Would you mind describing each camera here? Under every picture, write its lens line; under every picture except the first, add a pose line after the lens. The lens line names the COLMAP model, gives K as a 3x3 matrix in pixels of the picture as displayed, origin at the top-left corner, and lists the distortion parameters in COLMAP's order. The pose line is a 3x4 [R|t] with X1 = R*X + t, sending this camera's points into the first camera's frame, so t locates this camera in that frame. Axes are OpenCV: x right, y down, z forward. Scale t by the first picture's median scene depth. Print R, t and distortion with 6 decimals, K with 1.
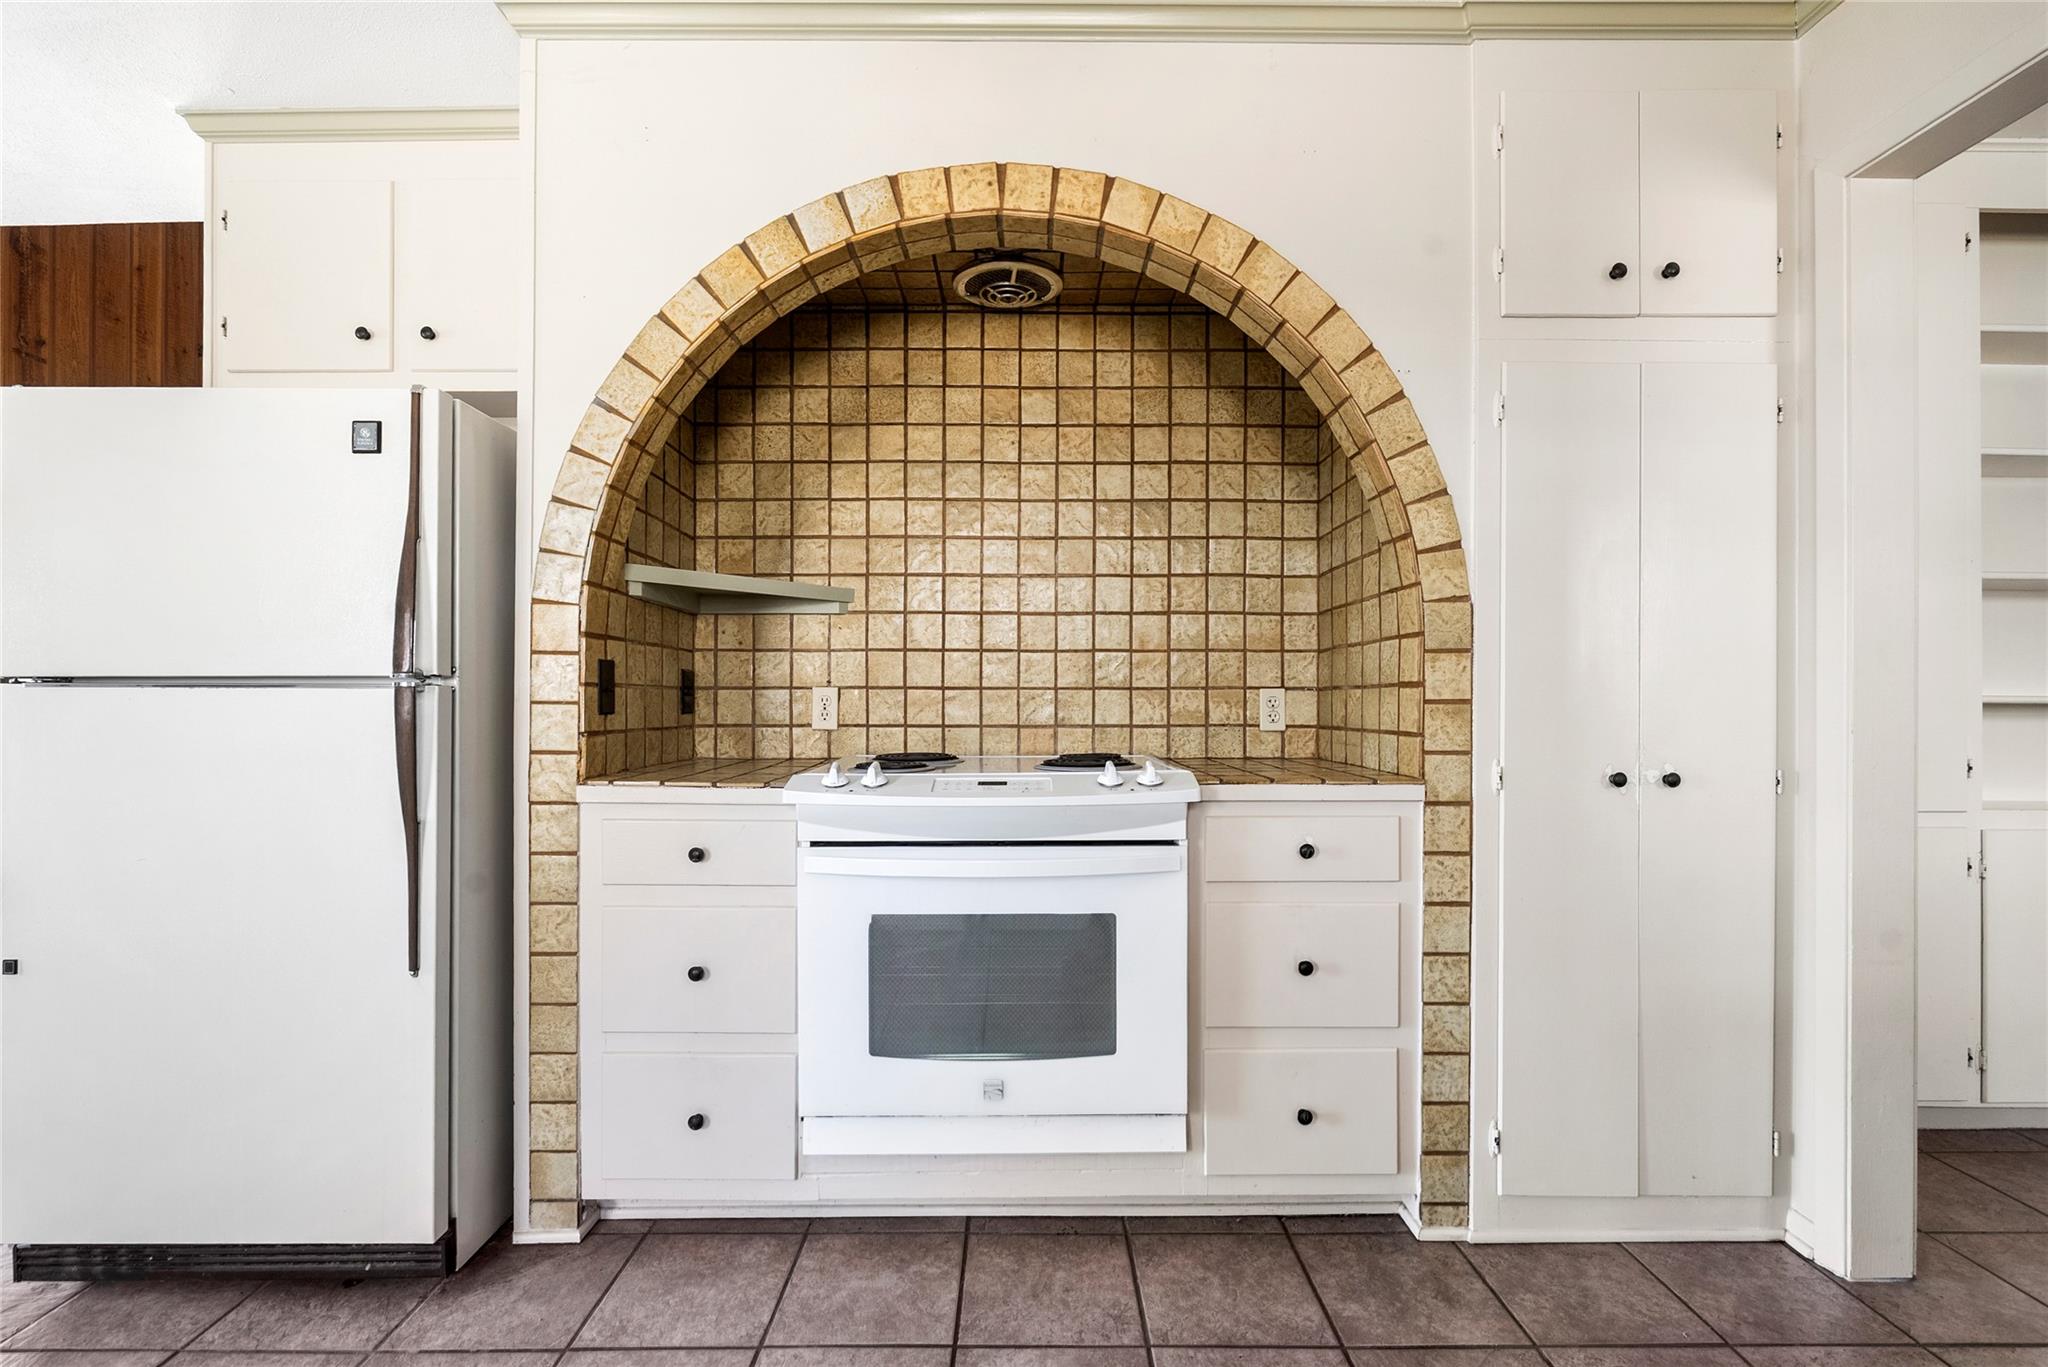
lens RADIAL K [[902.6, 0, 1022.5], [0, 902.6, 702.6], [0, 0, 1]] dist [-0.003466, -0.000064]
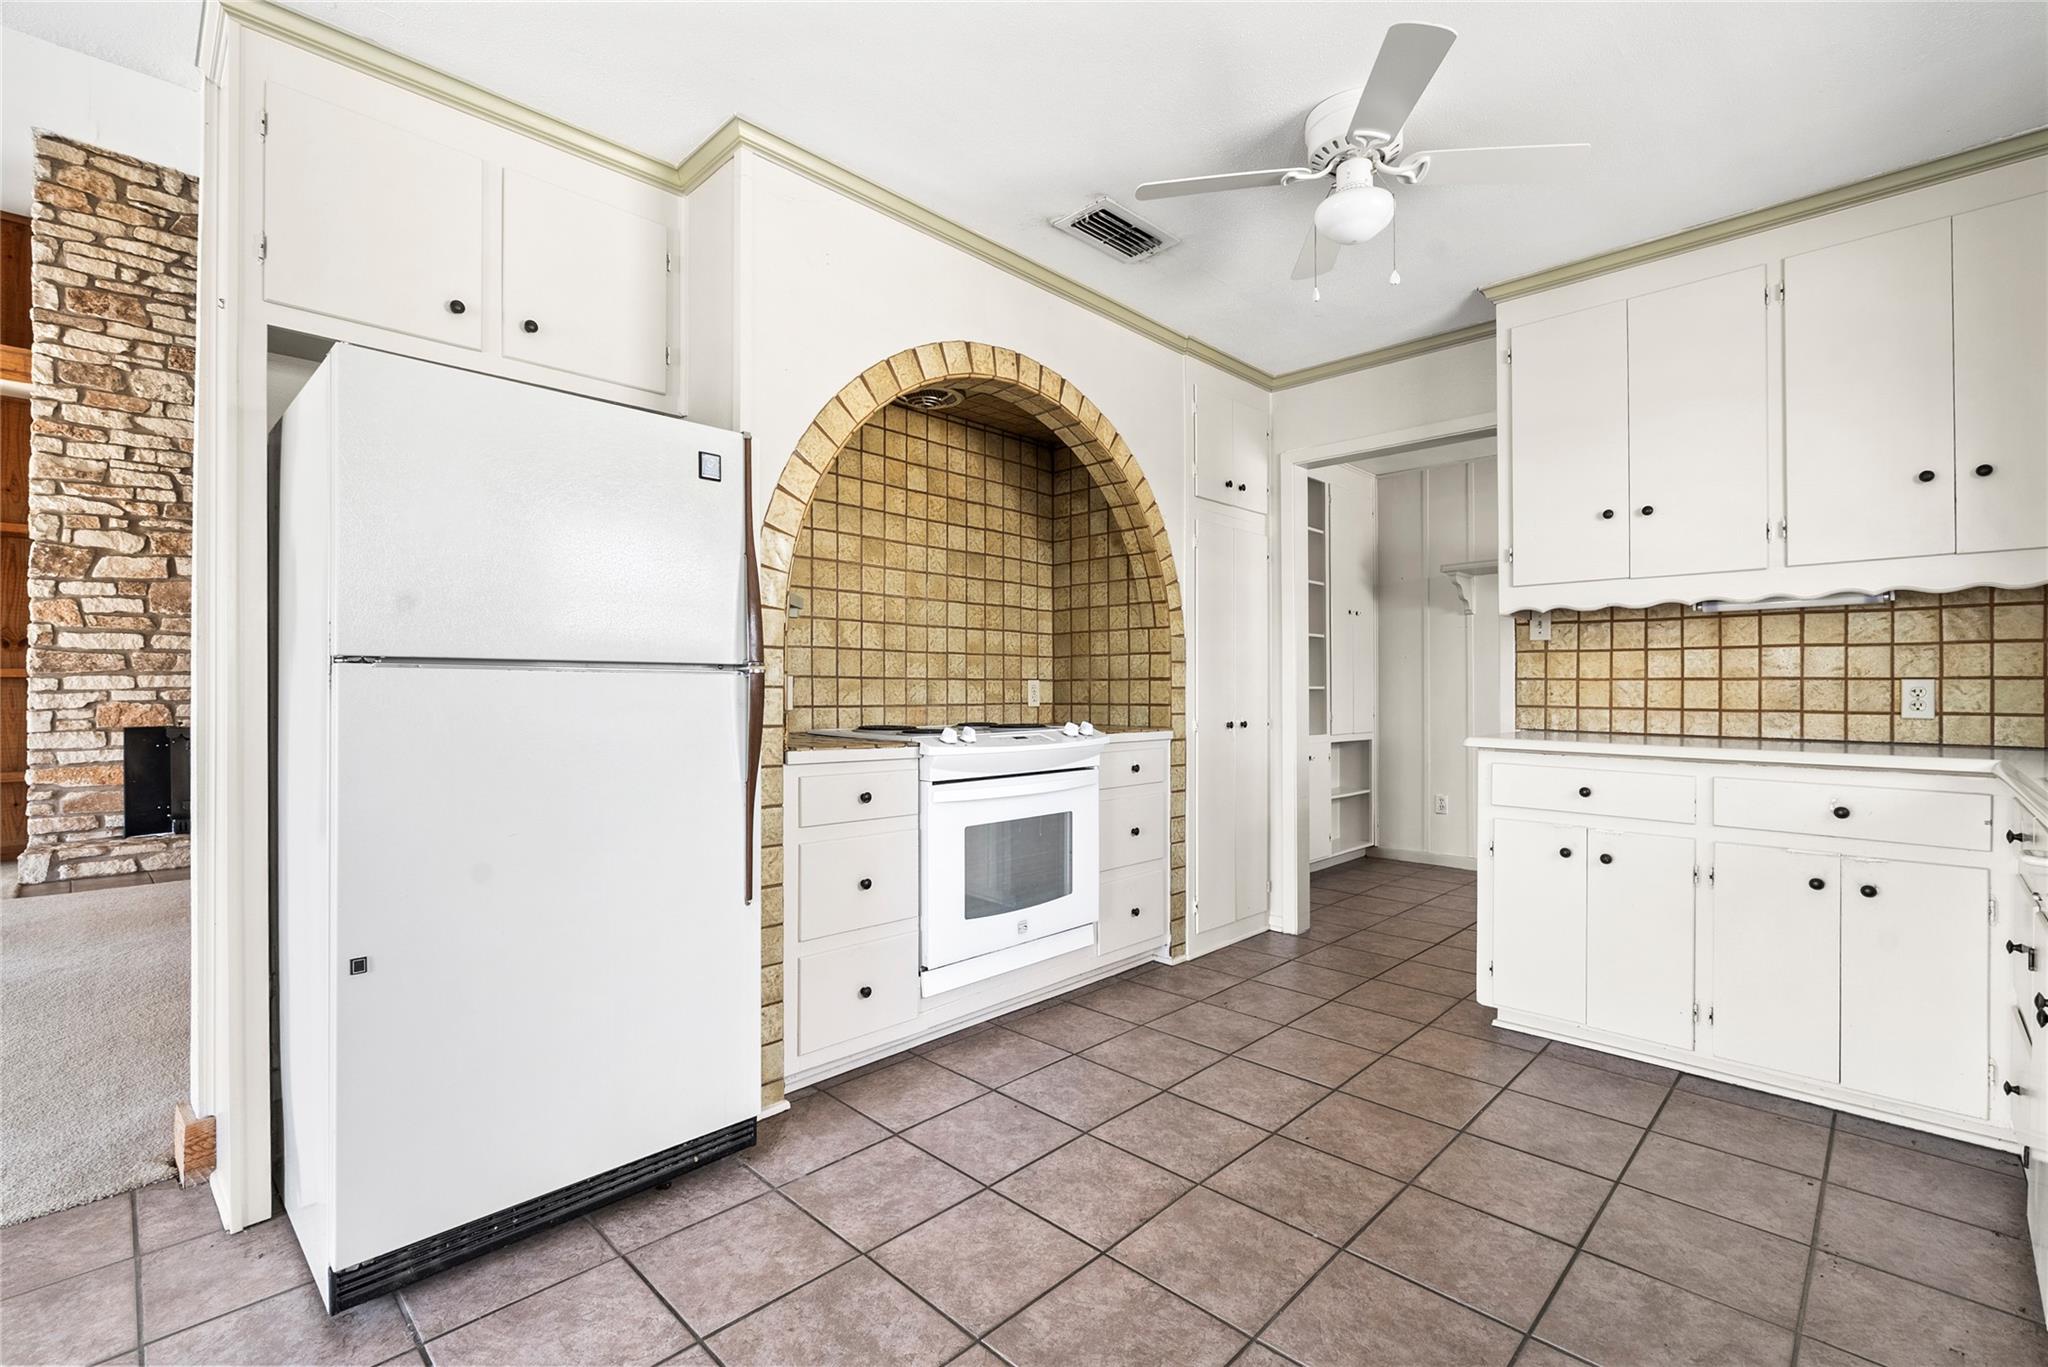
lens RADIAL K [[902.8, 0, 1028.9], [0, 902.8, 690.1], [0, 0, 1]] dist [-0.002335, -0.000615]
pose [[0.700034, 0.000835, 0.714109, -1.152724], [0.002826, 0.999988, -0.003940, 0.010813], [-0.714104, 0.004776, 0.700023, -0.140271]]
